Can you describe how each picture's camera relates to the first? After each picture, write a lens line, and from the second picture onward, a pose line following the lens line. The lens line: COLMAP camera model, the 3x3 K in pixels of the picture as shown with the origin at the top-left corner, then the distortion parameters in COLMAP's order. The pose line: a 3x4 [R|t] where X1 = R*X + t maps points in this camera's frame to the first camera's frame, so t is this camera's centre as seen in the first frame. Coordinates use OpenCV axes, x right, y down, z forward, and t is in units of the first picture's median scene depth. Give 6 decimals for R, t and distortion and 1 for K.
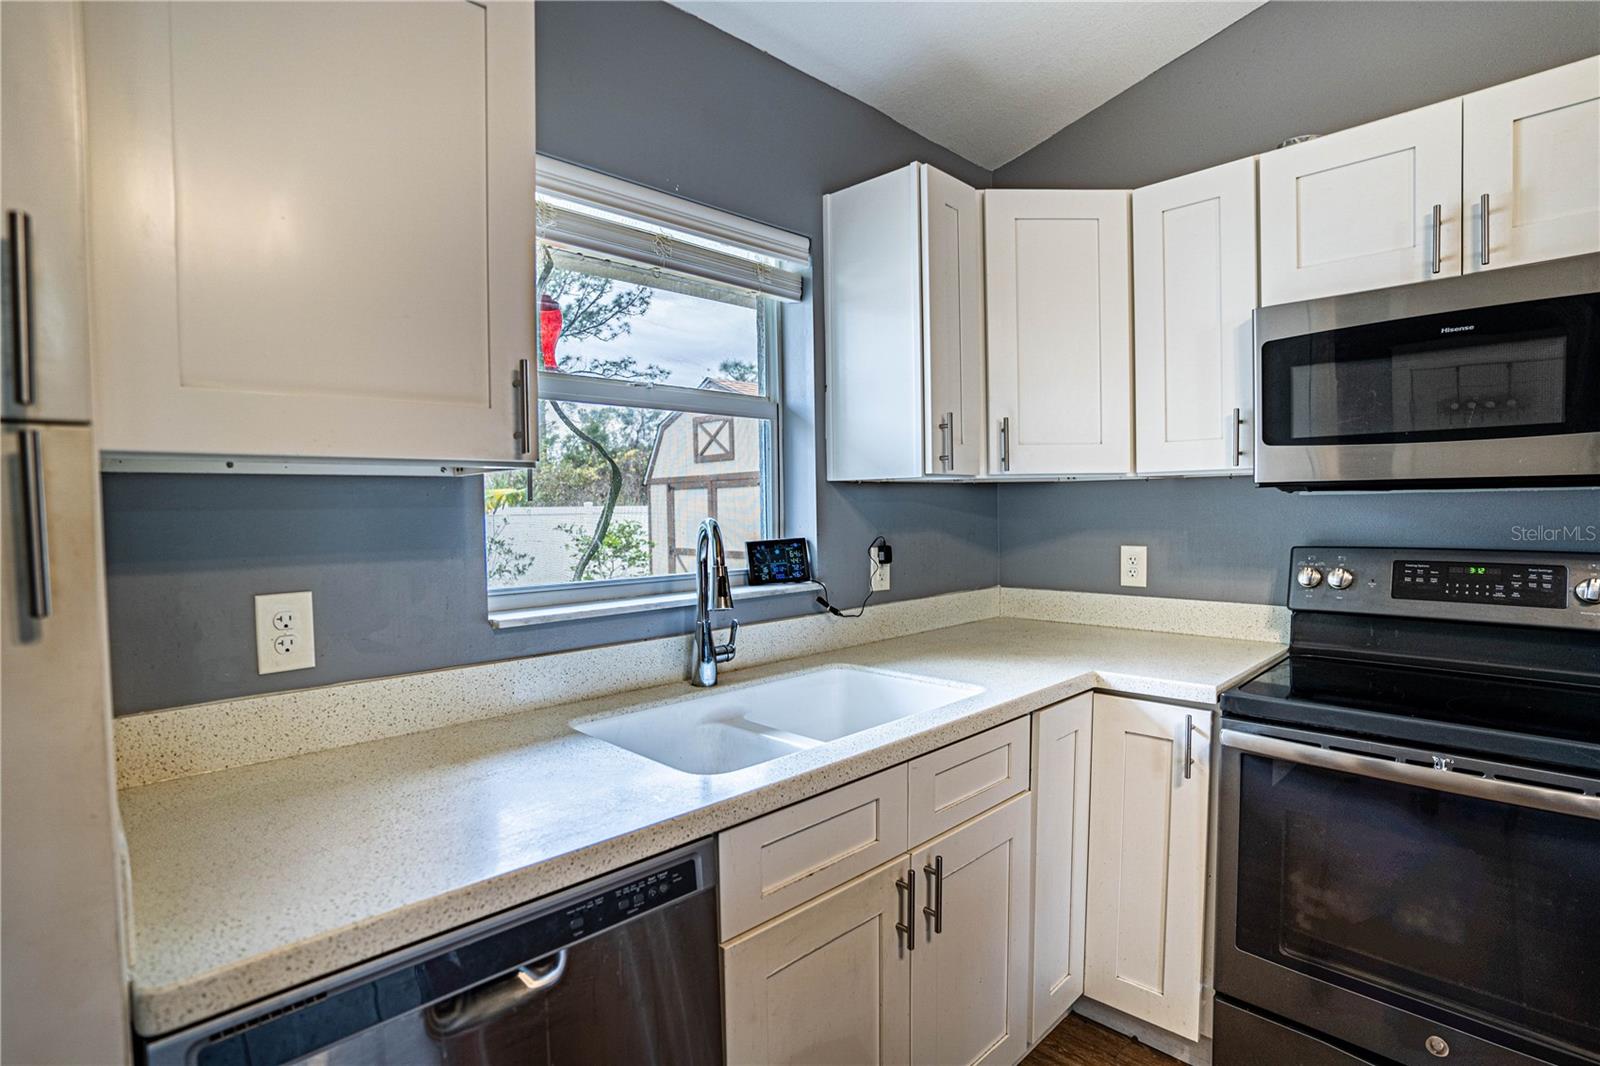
lens RADIAL K [[793.5, 0, 800.0], [0, 793.5, 533.0], [0, 0, 1]] dist [-0.083386, 0.040730]
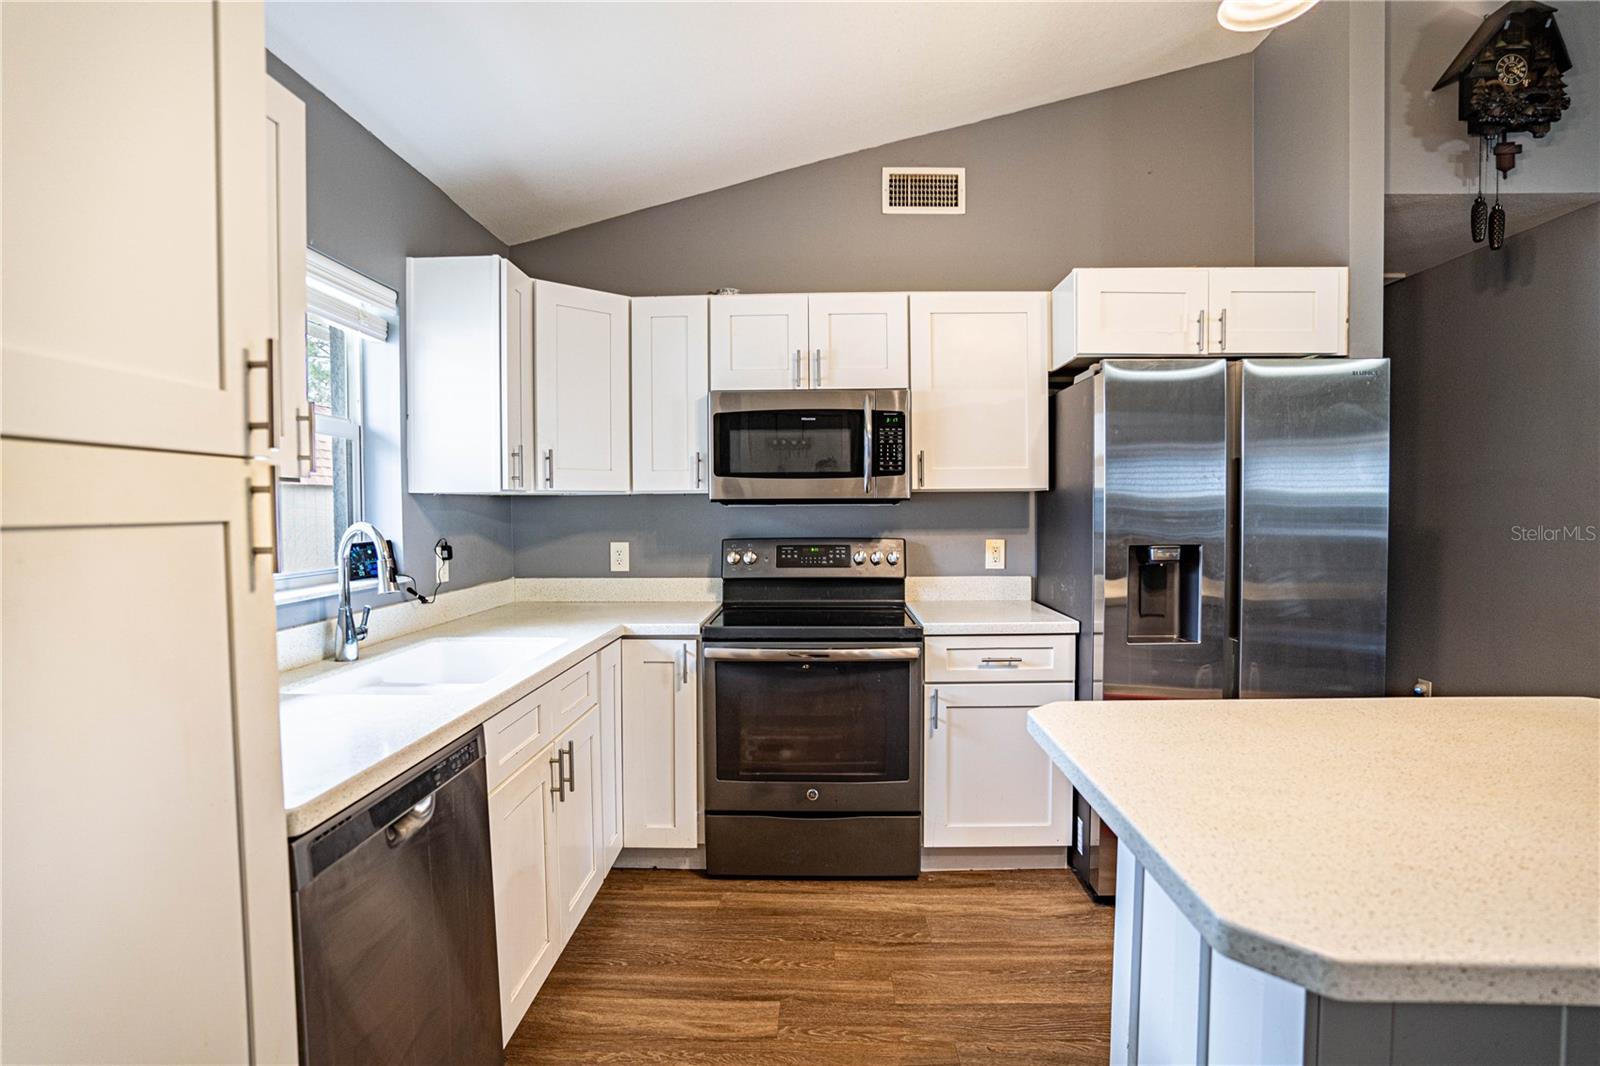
lens RADIAL K [[793.5, 0, 800.0], [0, 793.5, 533.0], [0, 0, 1]] dist [-0.083386, 0.040730]
pose [[0.724478, -0.013027, 0.689175, -0.372927], [0.021491, 0.999762, -0.003694, 0.014149], [-0.688963, 0.017487, 0.724585, -0.292659]]
